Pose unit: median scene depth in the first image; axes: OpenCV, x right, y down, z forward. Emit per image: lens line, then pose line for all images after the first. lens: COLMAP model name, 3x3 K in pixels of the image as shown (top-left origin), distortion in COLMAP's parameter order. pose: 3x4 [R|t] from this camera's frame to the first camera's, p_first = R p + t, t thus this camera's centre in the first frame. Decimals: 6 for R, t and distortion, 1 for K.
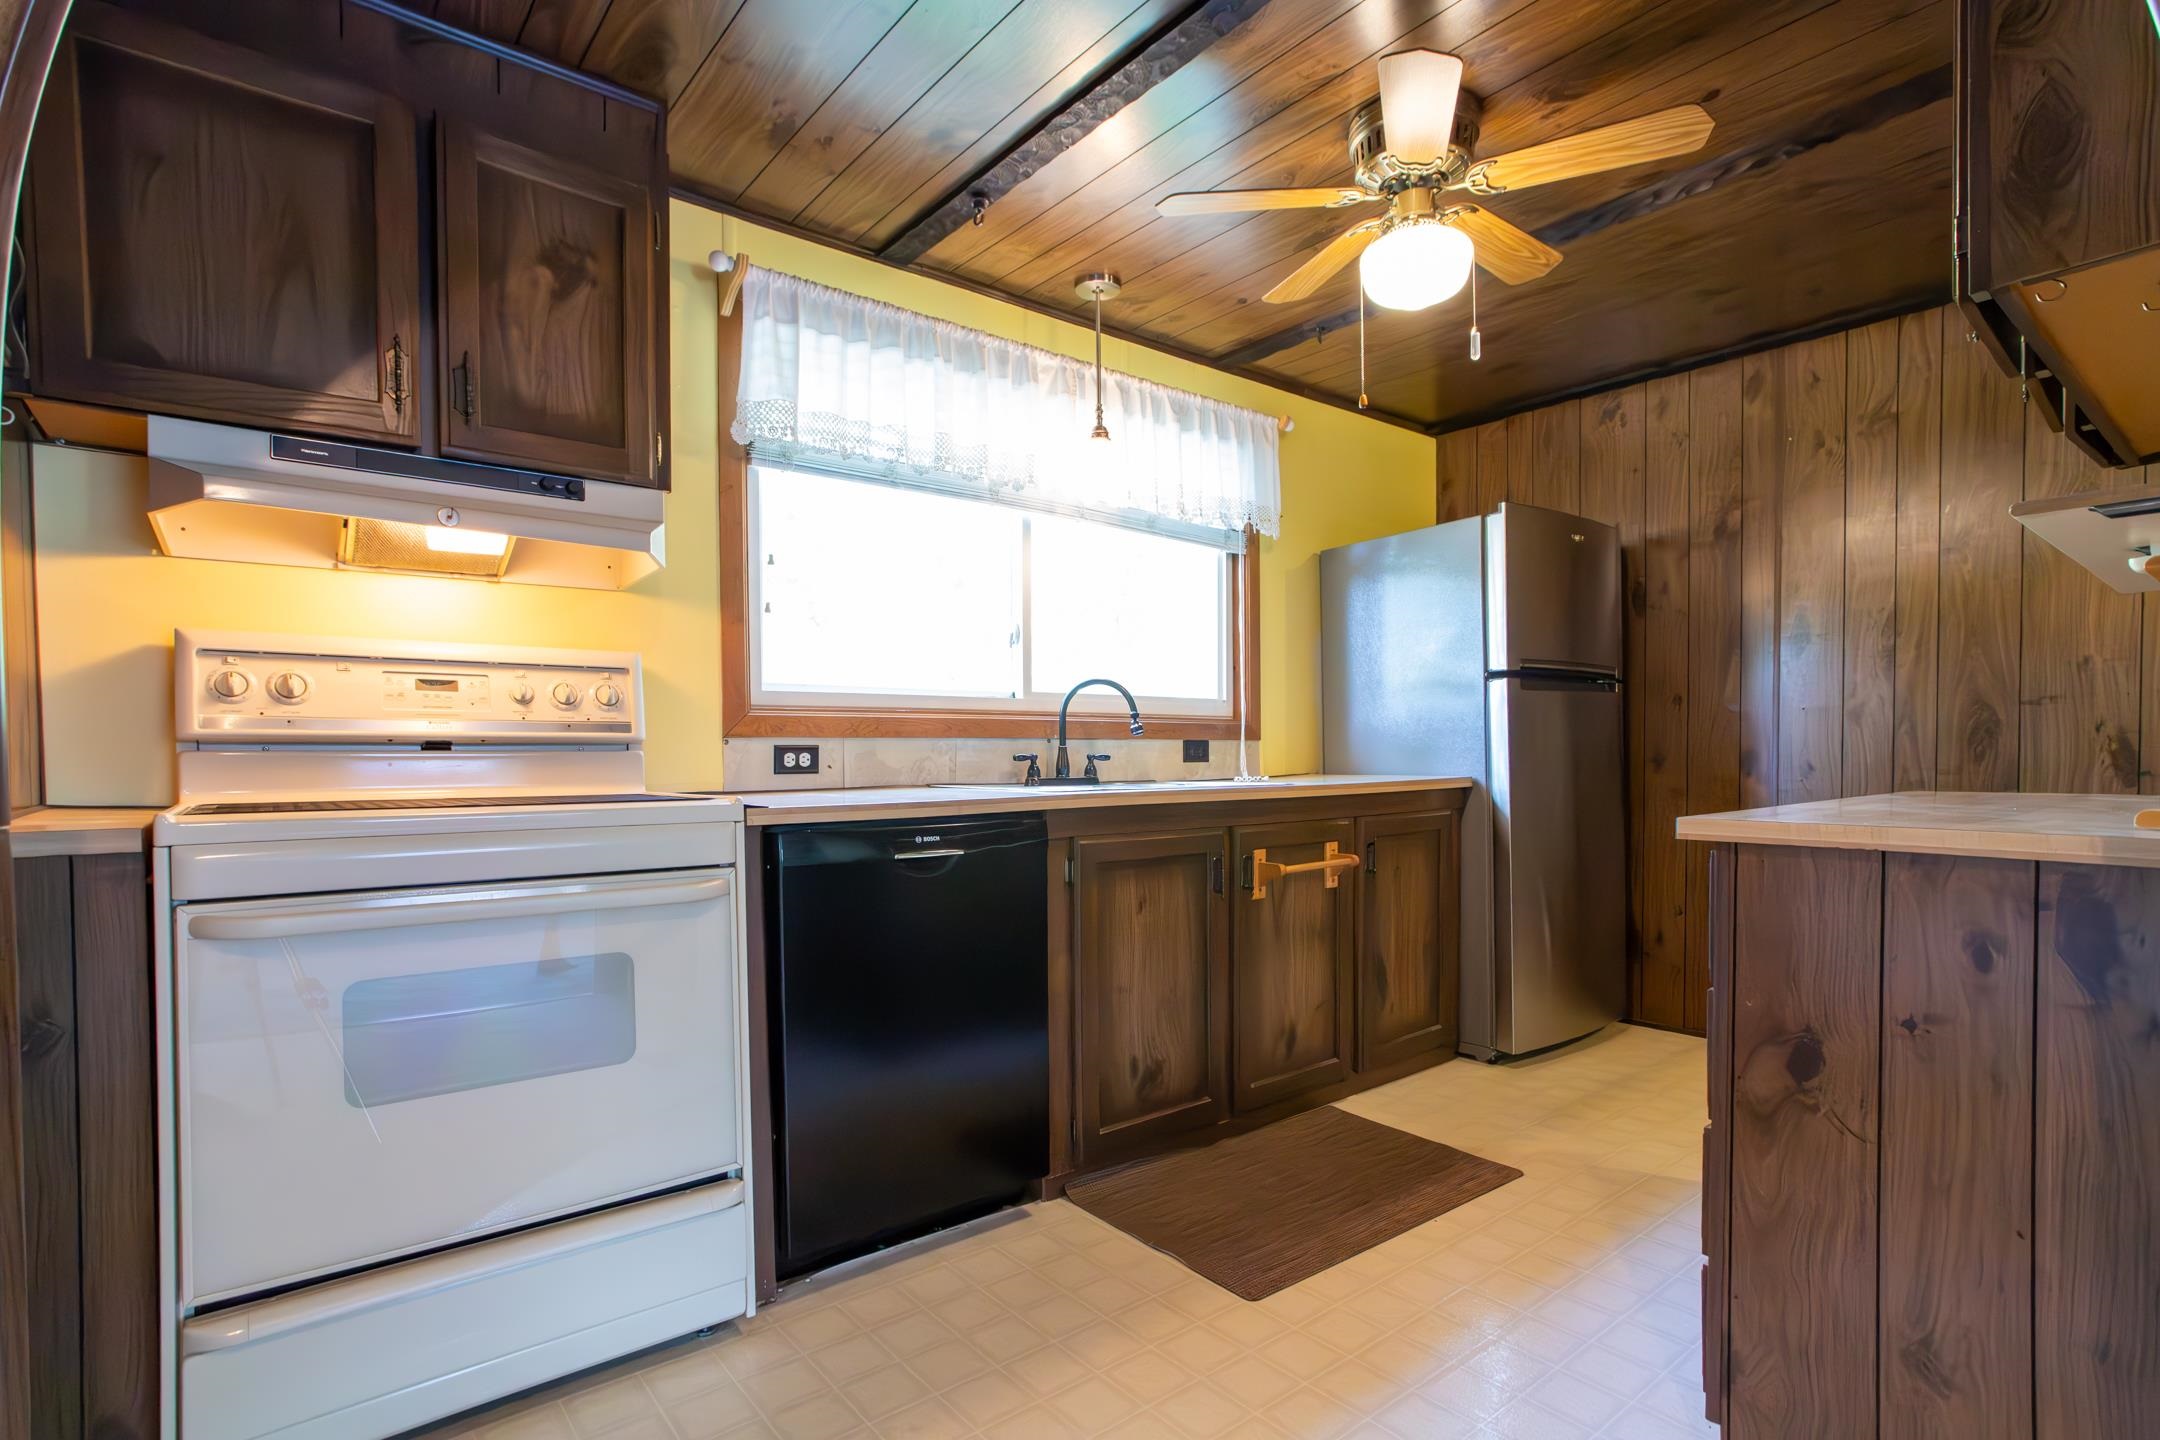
lens RADIAL K [[1045.2, 0, 946.9], [0, 1045.2, 754.5], [0, 0, 1]] dist [-0.006465, 0.000263]
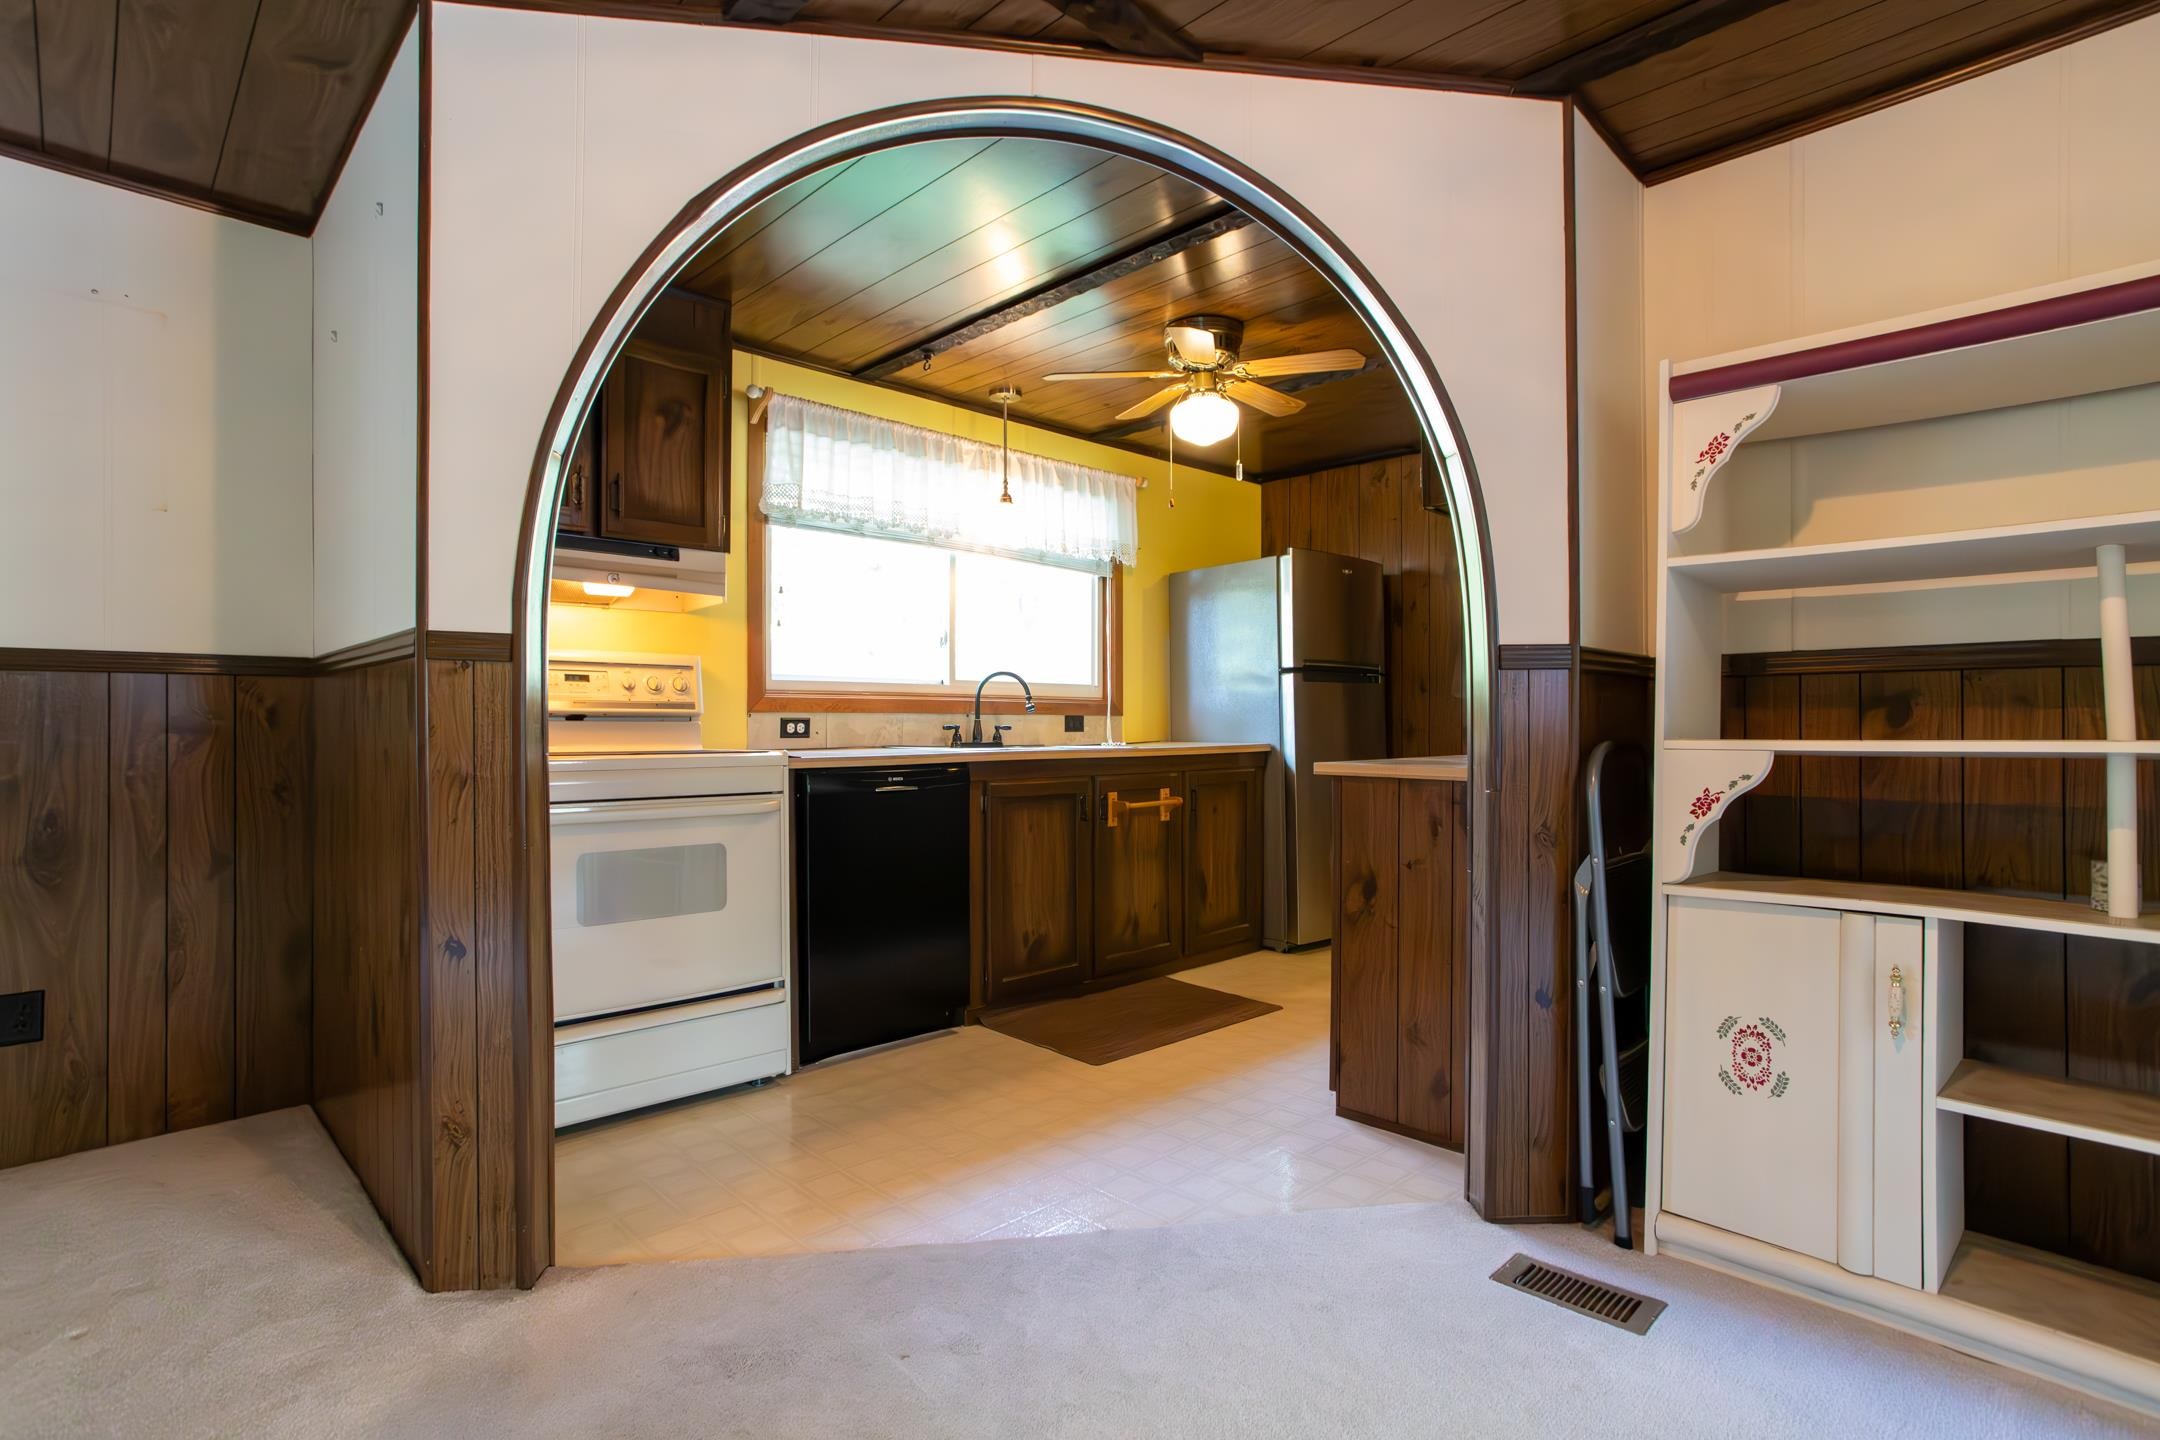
lens RADIAL K [[1045.2, 0, 1071.8], [0, 1045.2, 720.5], [0, 0, 1]] dist [-0.006465, 0.000263]
pose [[0.977629, 0.008099, 0.210182, -0.075120], [-0.007334, 0.999963, -0.004419, -0.001864], [-0.210210, 0.002779, 0.977652, -0.490601]]
